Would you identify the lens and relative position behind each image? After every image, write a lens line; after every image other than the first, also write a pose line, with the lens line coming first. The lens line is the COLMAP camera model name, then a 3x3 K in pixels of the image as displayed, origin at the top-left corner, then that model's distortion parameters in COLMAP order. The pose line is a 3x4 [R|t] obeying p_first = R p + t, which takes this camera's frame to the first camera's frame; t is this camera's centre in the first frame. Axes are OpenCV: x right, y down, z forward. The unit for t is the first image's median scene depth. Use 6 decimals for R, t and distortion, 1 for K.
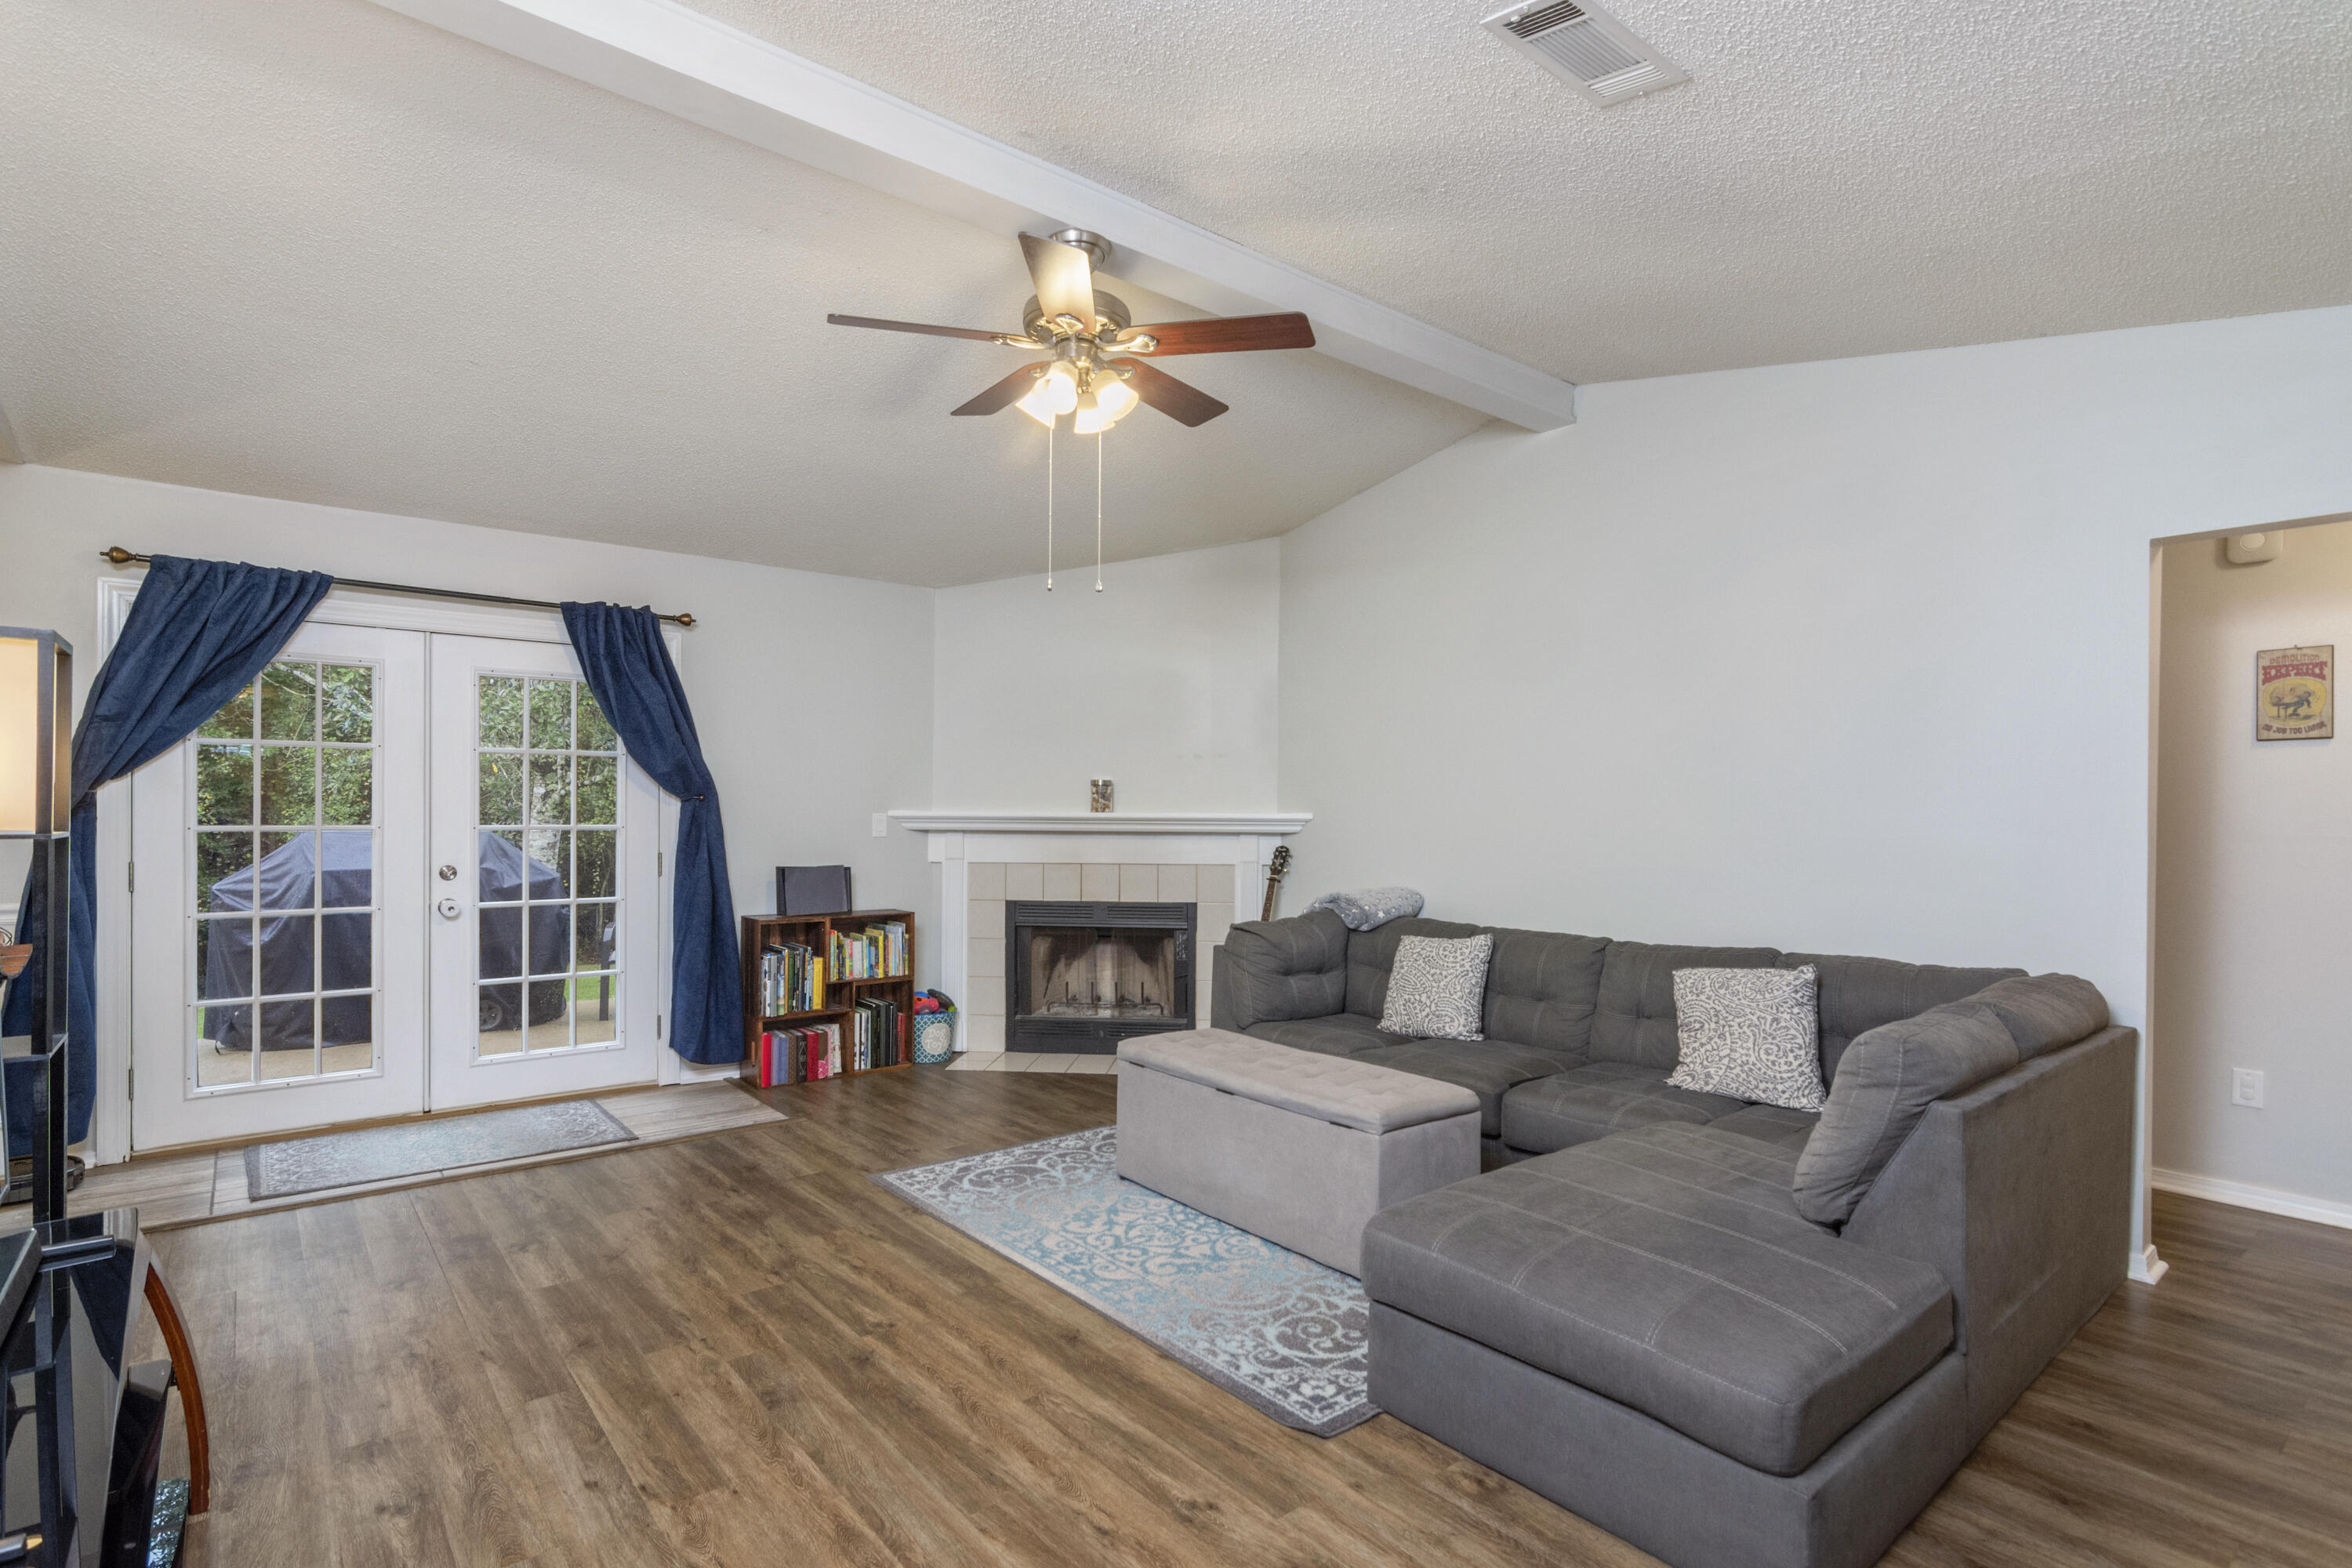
lens RADIAL K [[1119.7, 0, 1177.5], [0, 1119.7, 816.0], [0, 0, 1]] dist [-0.004737, -0.001059]
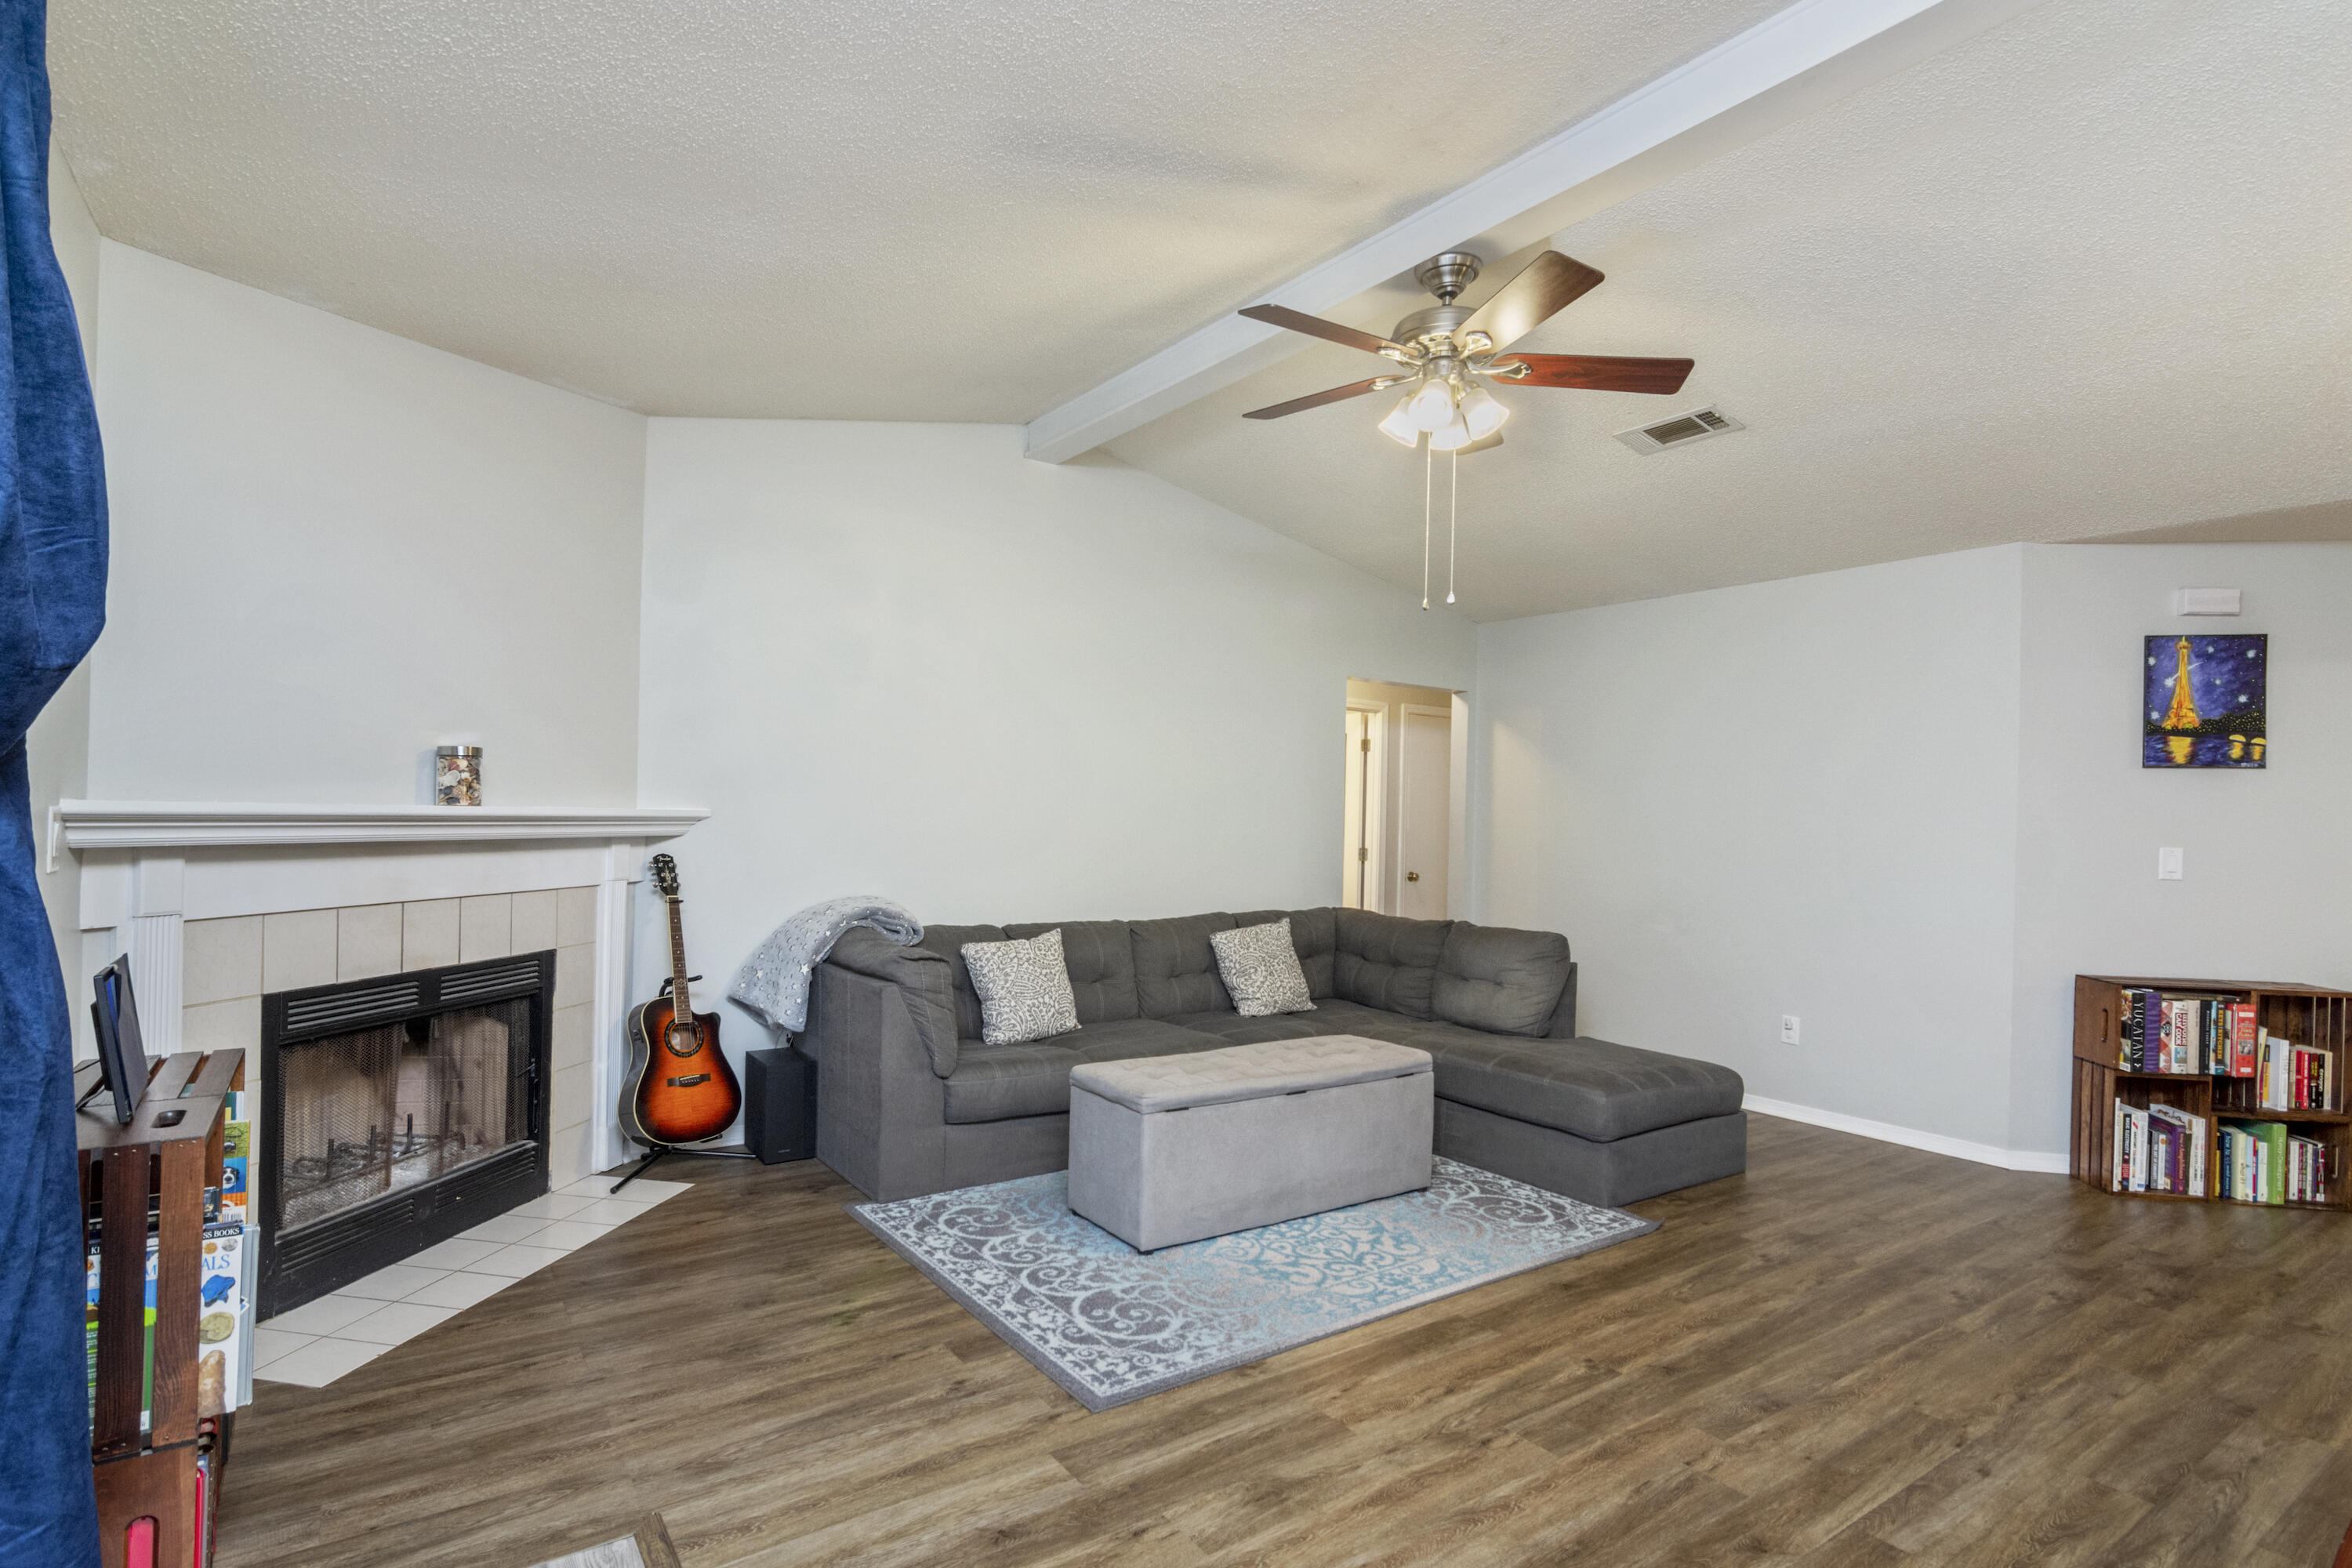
lens RADIAL K [[1169.3, 0, 1144.4], [0, 1169.3, 819.8], [0, 0, 1]] dist [-0.001983, 0.001449]
pose [[0.093707, -0.010855, 0.995541, -0.879130], [-0.018943, 0.999740, 0.012684, -0.015358], [-0.995420, -0.020047, 0.093477, 0.876974]]
